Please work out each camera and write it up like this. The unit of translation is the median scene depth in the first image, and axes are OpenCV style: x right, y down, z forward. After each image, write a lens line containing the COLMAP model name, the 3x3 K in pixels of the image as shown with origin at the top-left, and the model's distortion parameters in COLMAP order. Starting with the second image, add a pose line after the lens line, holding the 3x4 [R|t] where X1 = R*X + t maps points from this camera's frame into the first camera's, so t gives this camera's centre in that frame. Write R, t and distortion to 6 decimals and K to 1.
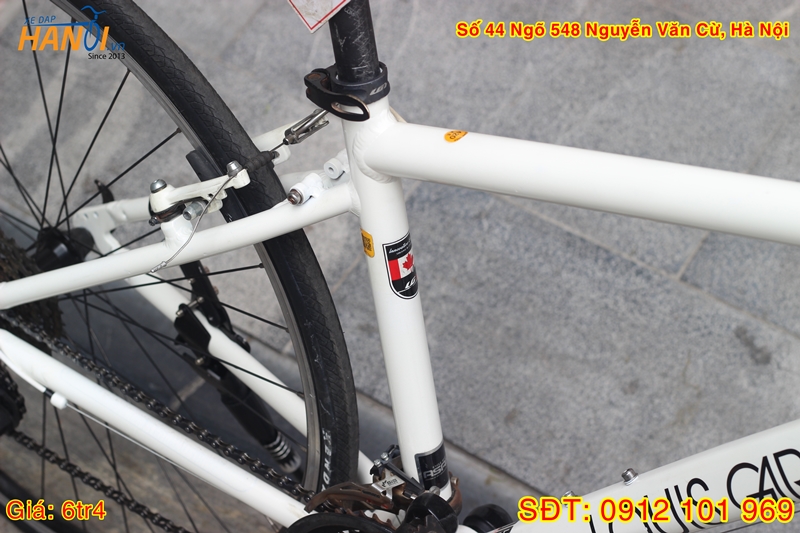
lens RADIAL K [[1900.2, 0, 400.0], [0, 1900.2, 266.5], [0, 0, 1]] dist [-0.129950, 0.164475]
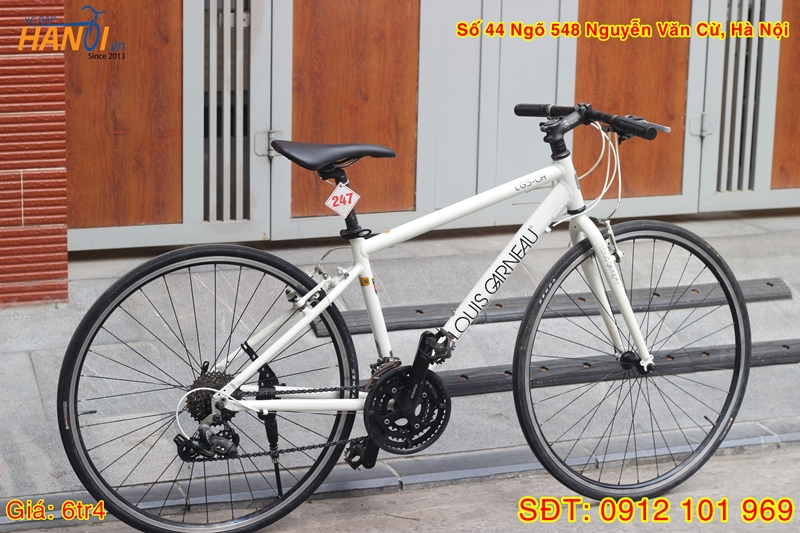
lens RADIAL K [[1900.2, 0, 400.0], [0, 1900.2, 266.5], [0, 0, 1]] dist [-0.129950, 0.164475]
pose [[0.554935, -0.223633, 0.801271, -2.487777], [0.559179, 0.813412, -0.160248, 0.500676], [-0.615927, 0.536981, 0.576442, -0.912999]]
